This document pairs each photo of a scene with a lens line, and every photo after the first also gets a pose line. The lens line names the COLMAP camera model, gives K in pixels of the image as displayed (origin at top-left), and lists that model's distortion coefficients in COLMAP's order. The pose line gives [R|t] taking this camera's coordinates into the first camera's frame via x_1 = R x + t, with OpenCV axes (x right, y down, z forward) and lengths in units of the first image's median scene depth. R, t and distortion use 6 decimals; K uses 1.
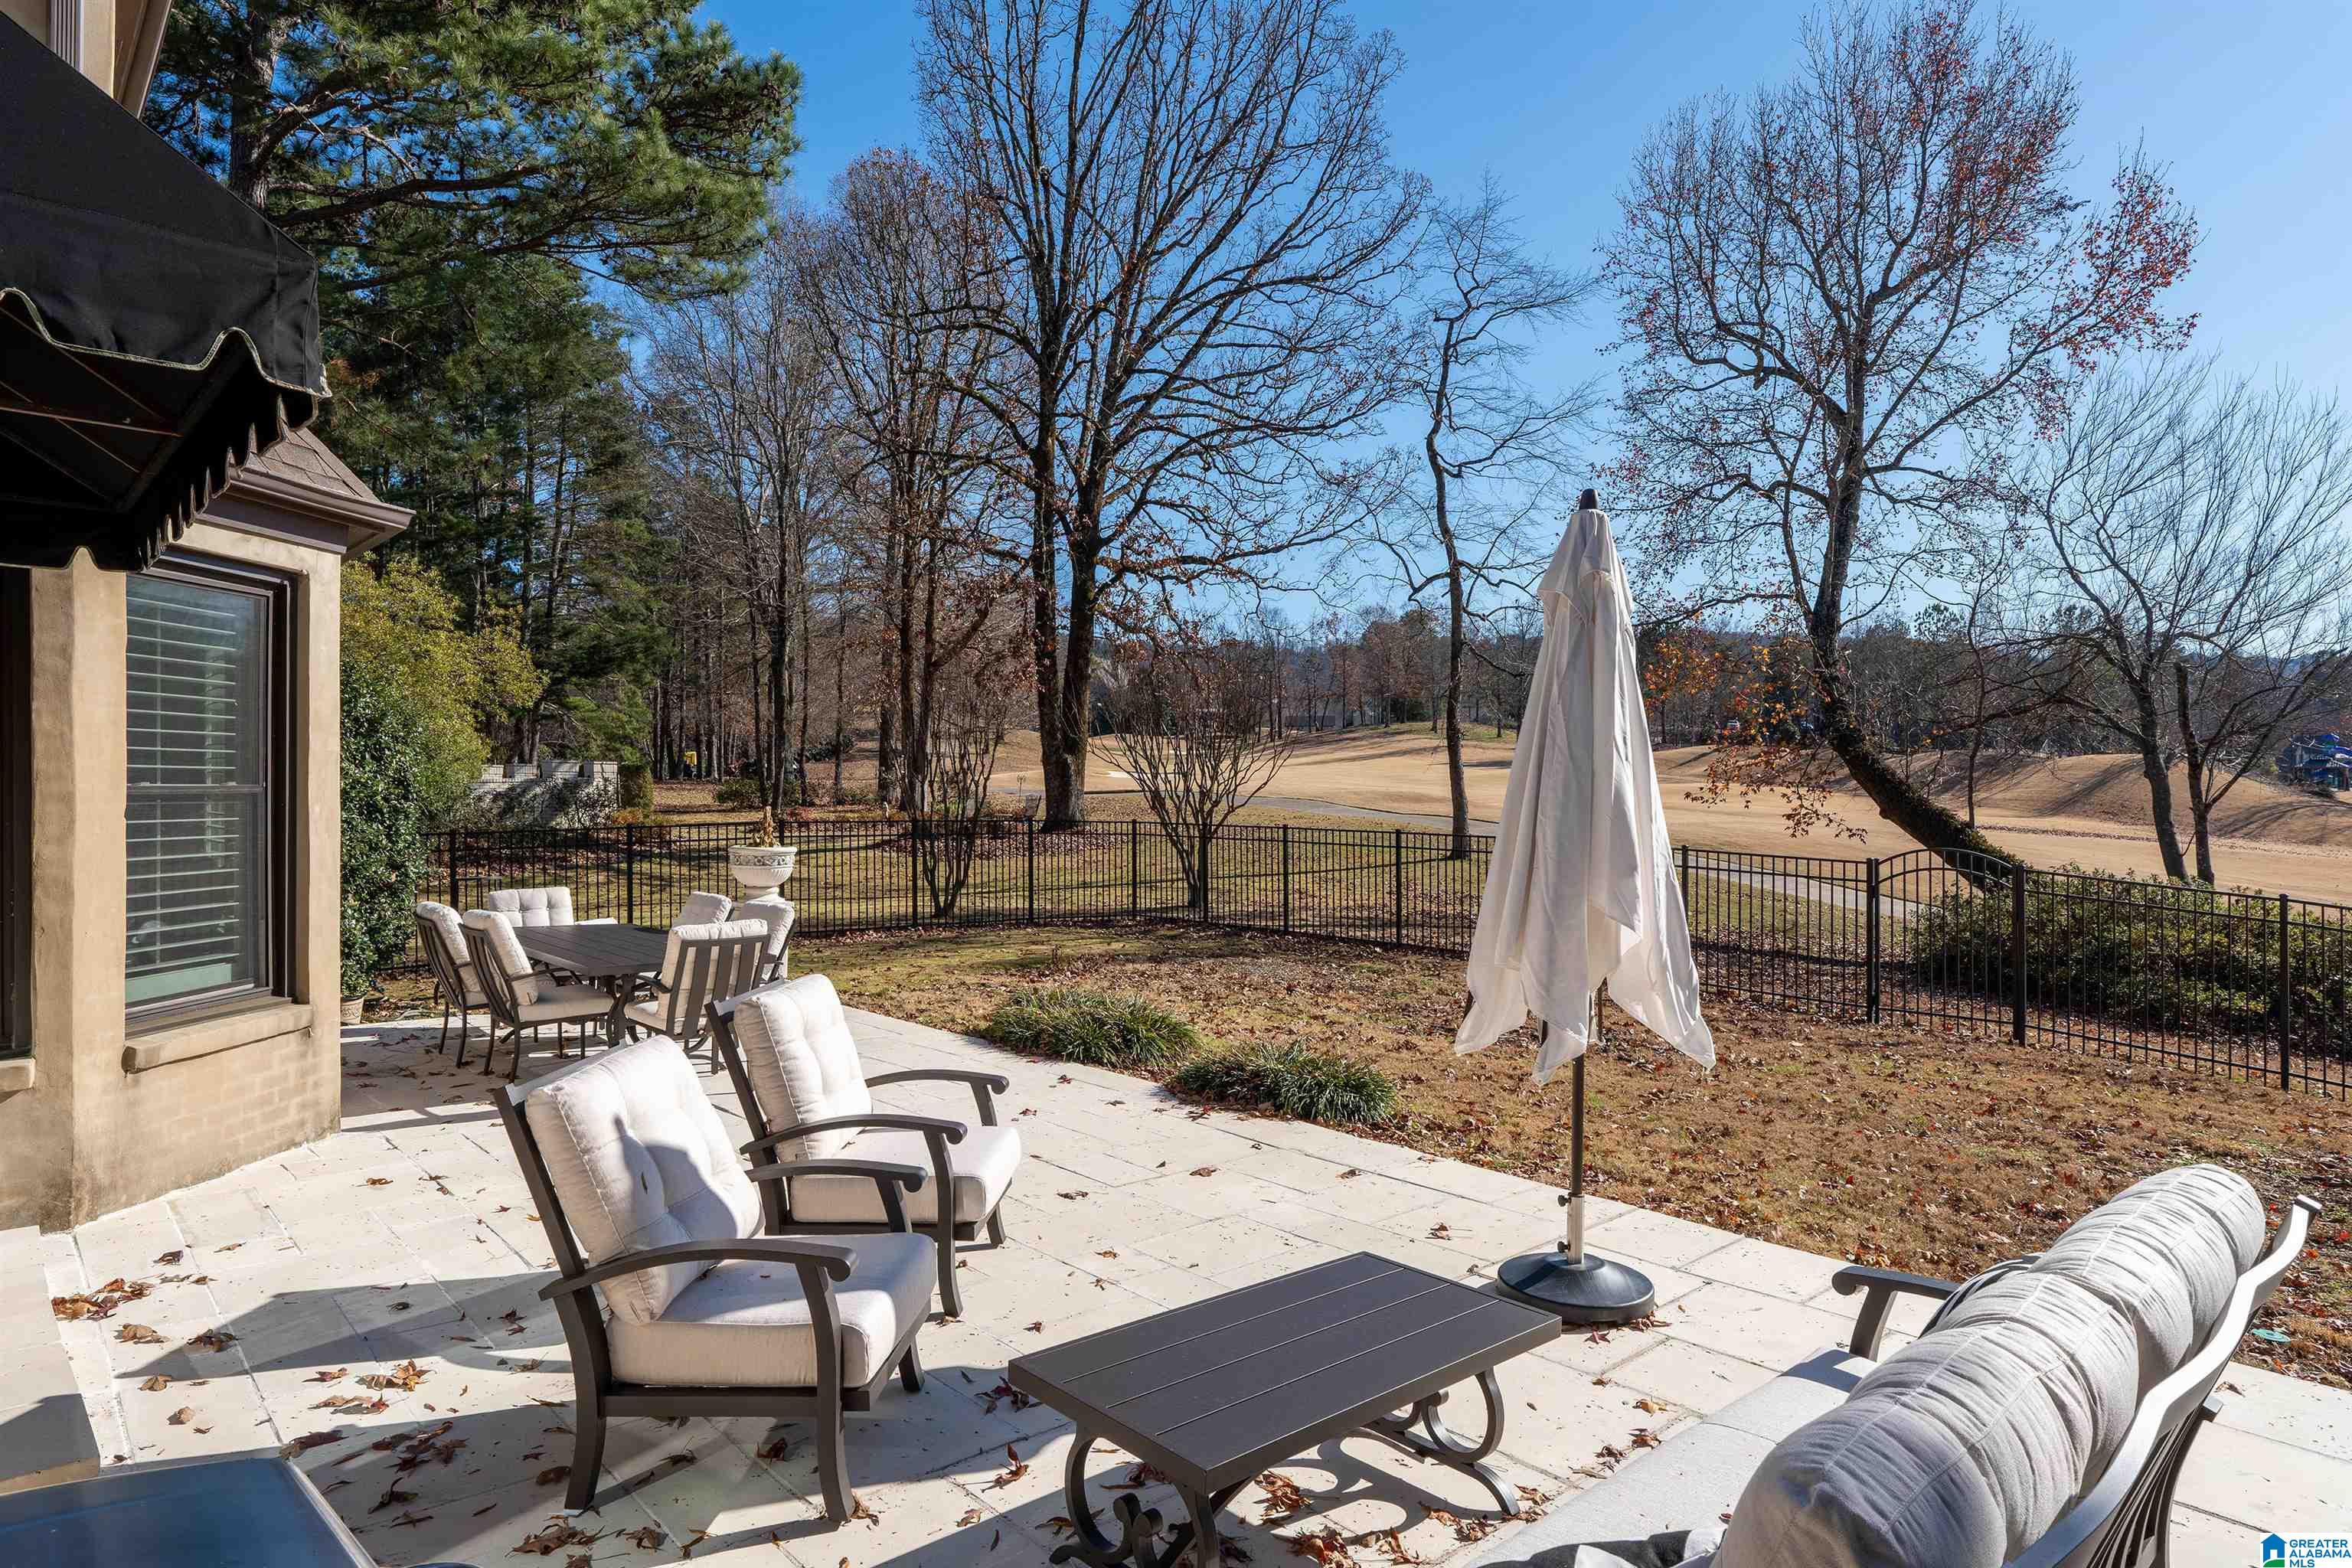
lens RADIAL K [[1369.5, 0, 1176.2], [0, 1369.5, 782.9], [0, 0, 1]] dist [-0.004961, 0.000261]
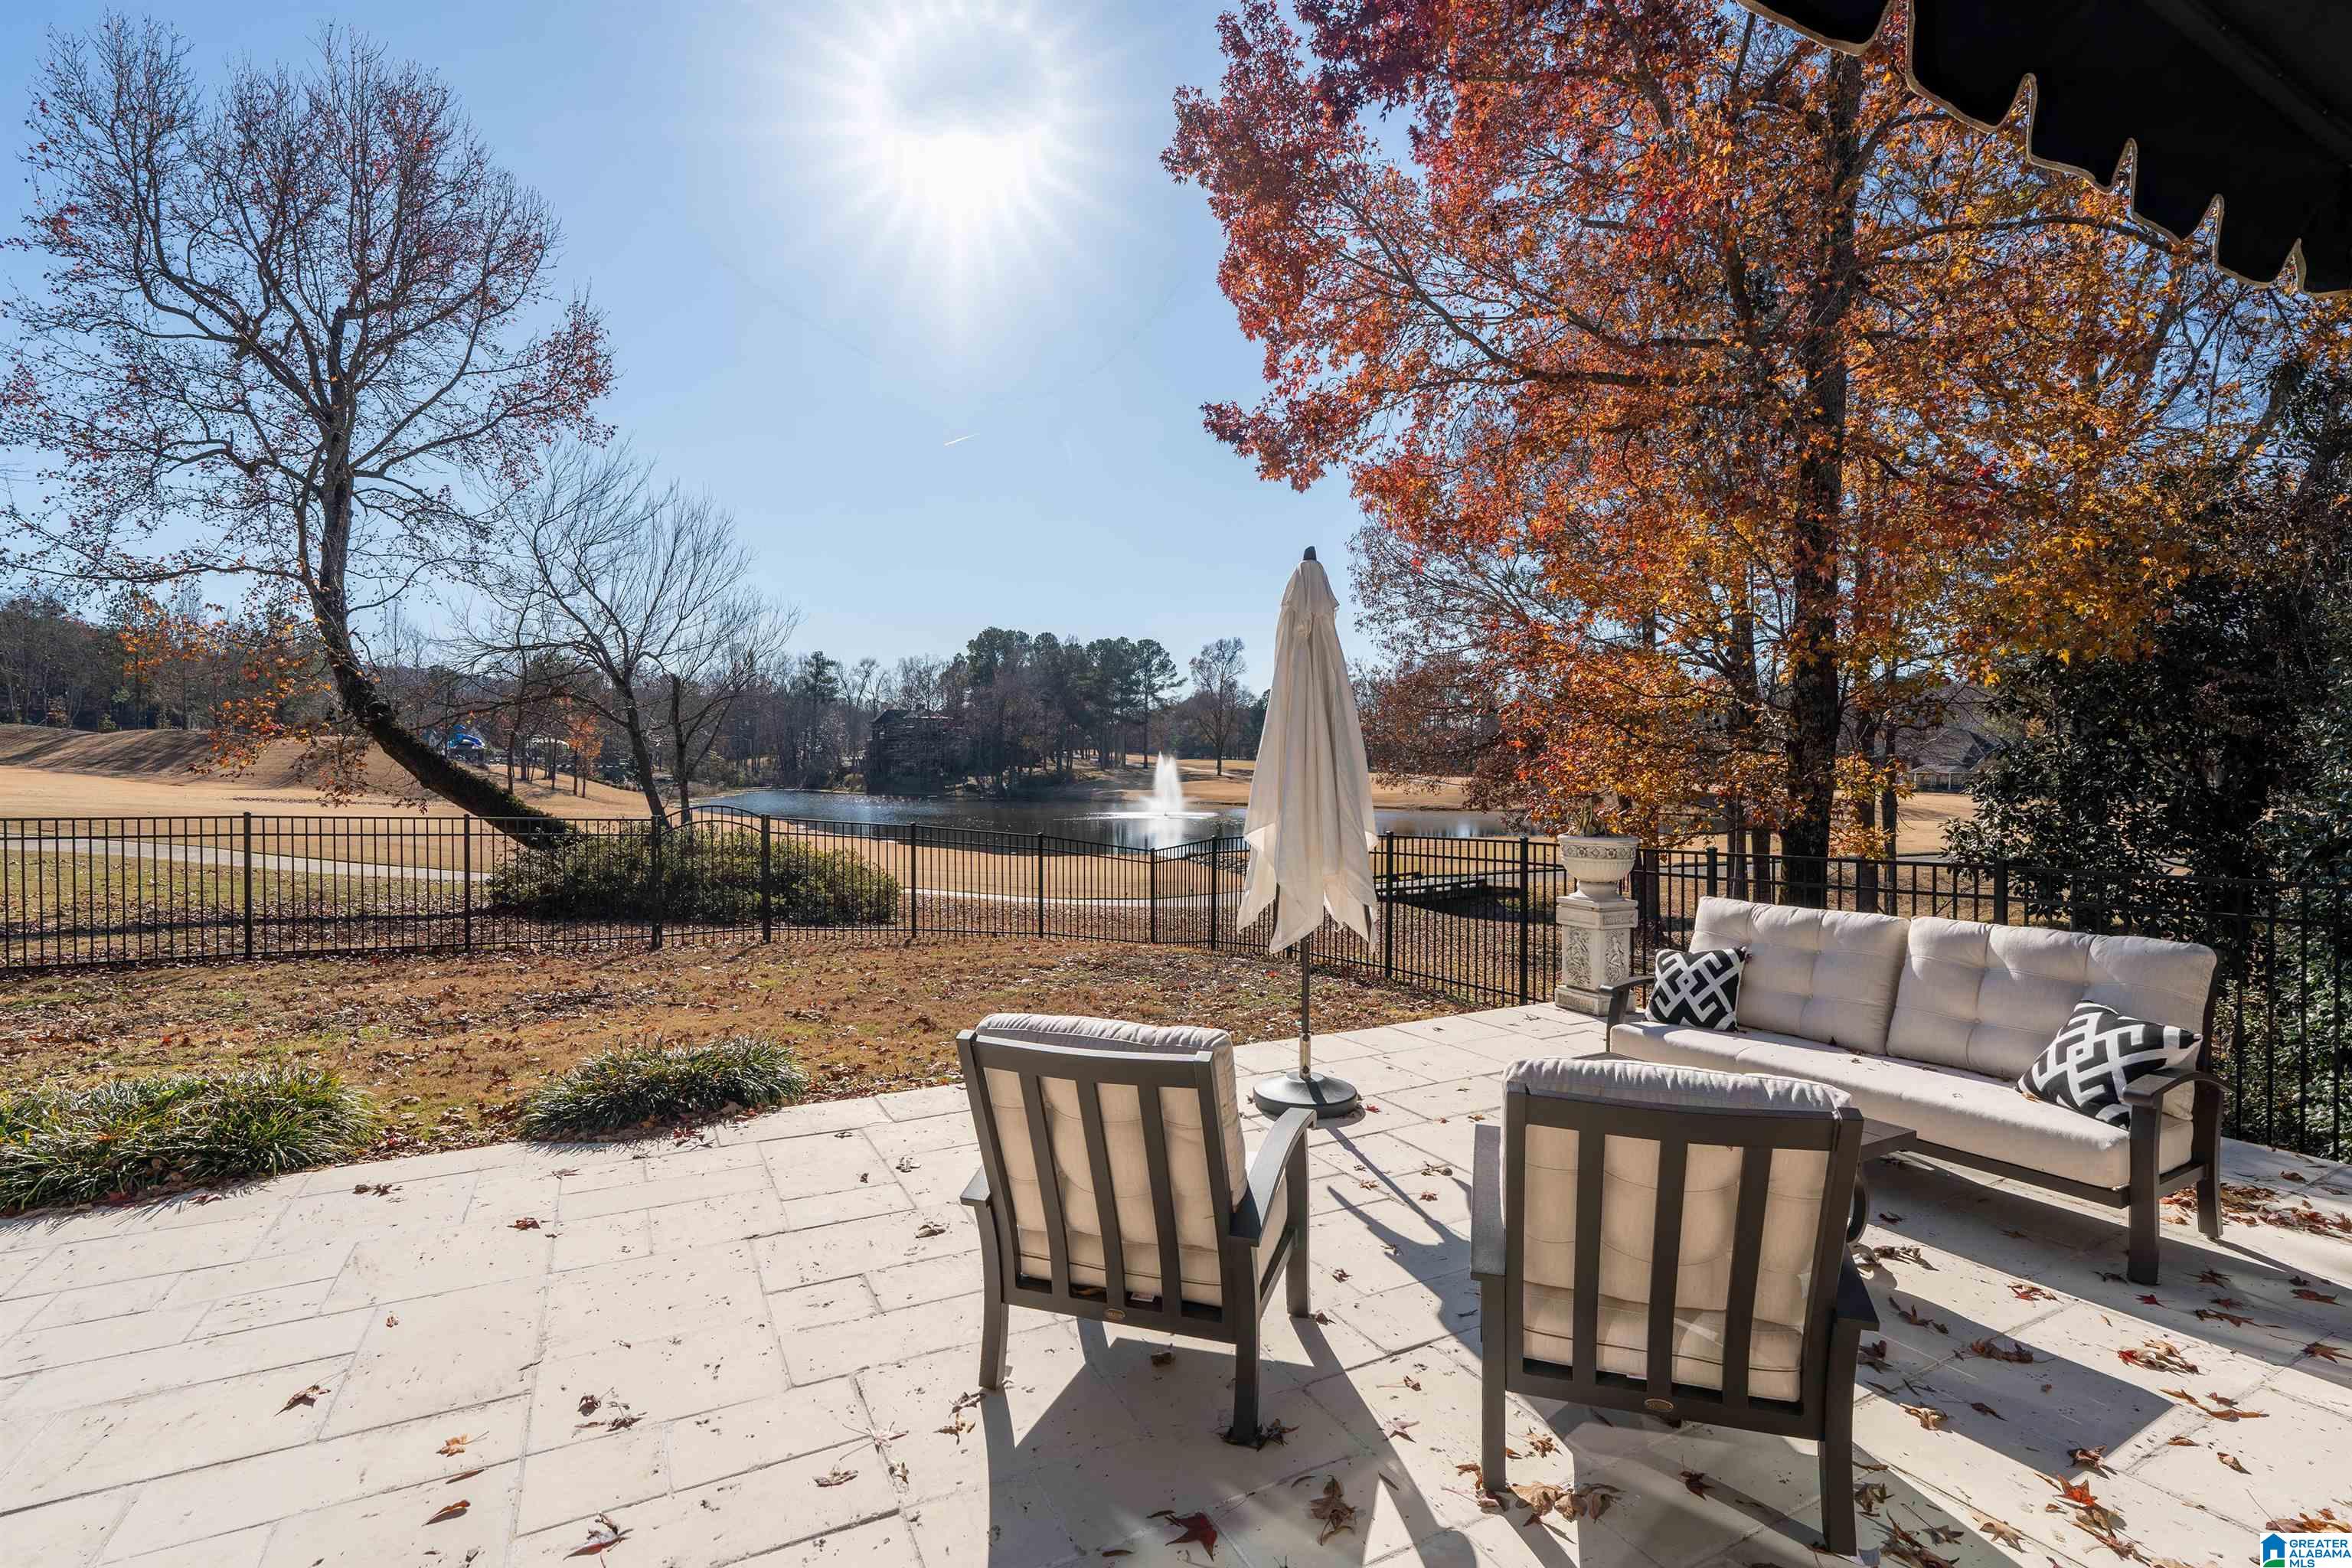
lens RADIAL K [[1056.6, 0, 1180.7], [0, 1056.6, 772.8], [0, 0, 1]] dist [-0.002481, 0.000414]
pose [[0.240510, -0.008924, 0.970606, -0.158197], [-0.002287, 0.999950, 0.009761, 0.002144], [-0.970644, -0.004567, 0.240477, 0.156764]]
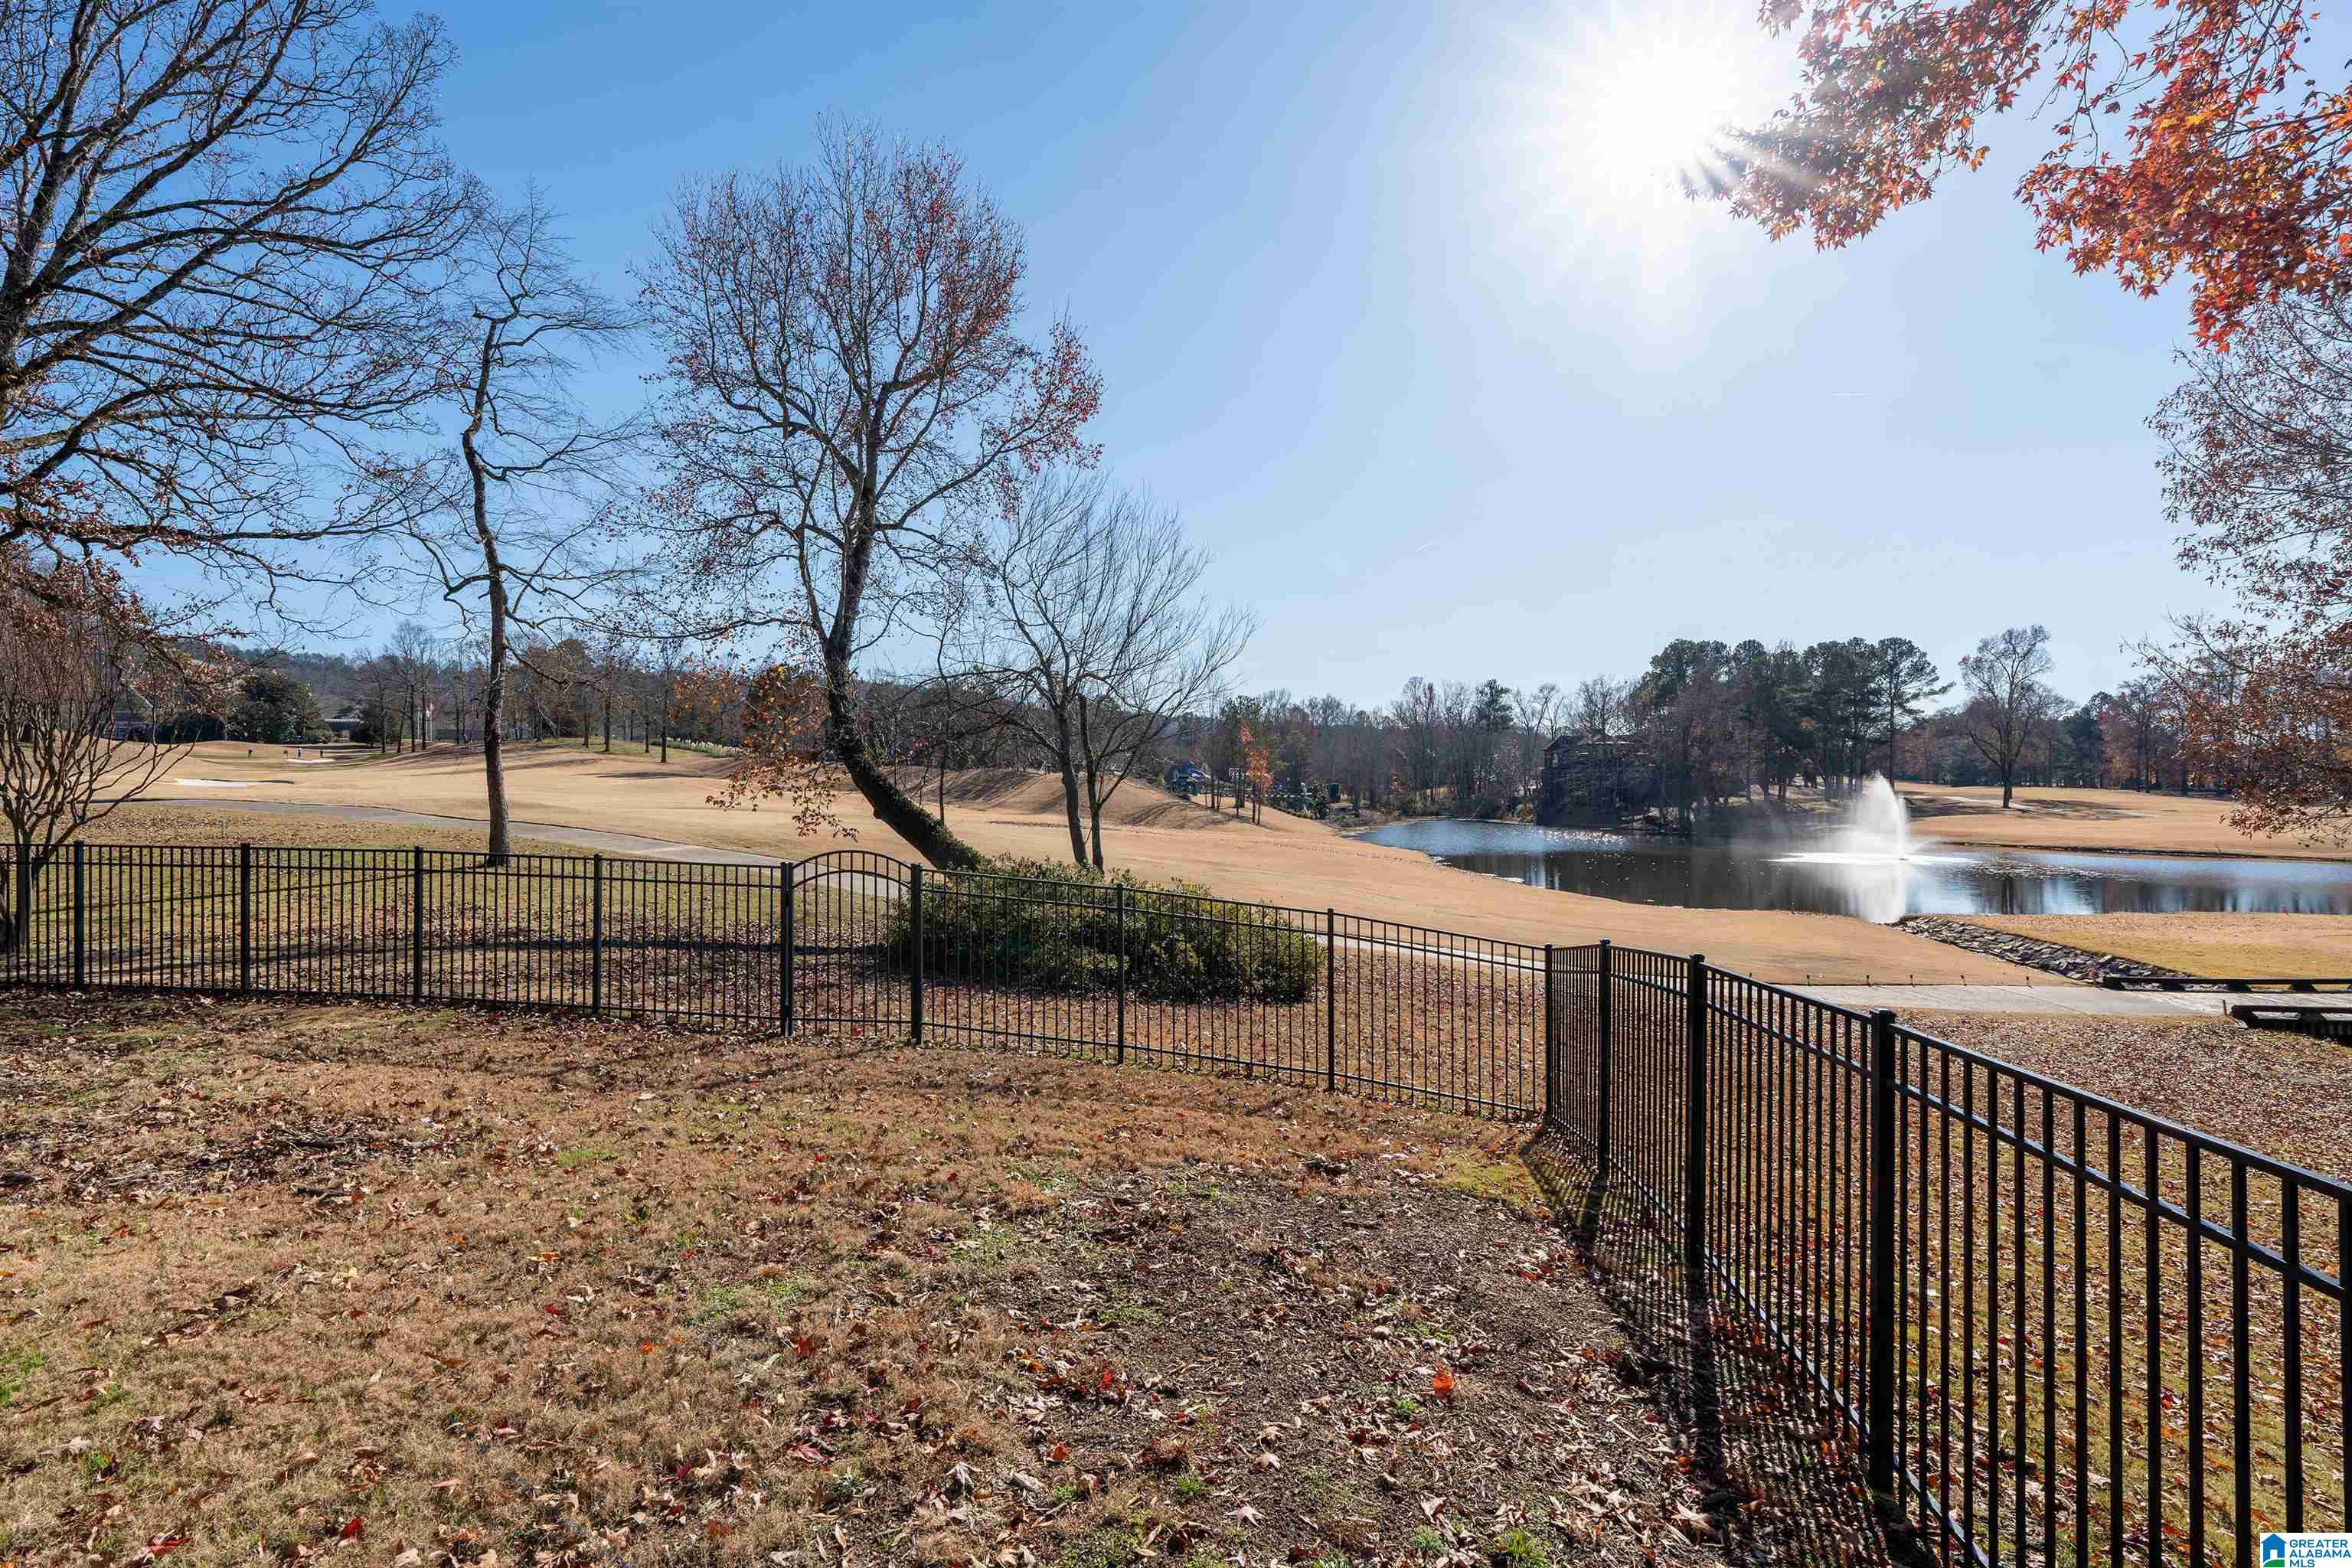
lens RADIAL K [[1056.6, 0, 1174.3], [0, 1056.6, 780.6], [0, 0, 1]] dist [-0.002481, 0.000414]
pose [[0.774198, 0.005931, 0.632915, 0.126734], [0.000875, 0.999945, -0.010441, 0.002874], [-0.632942, 0.008637, 0.774151, 0.129139]]
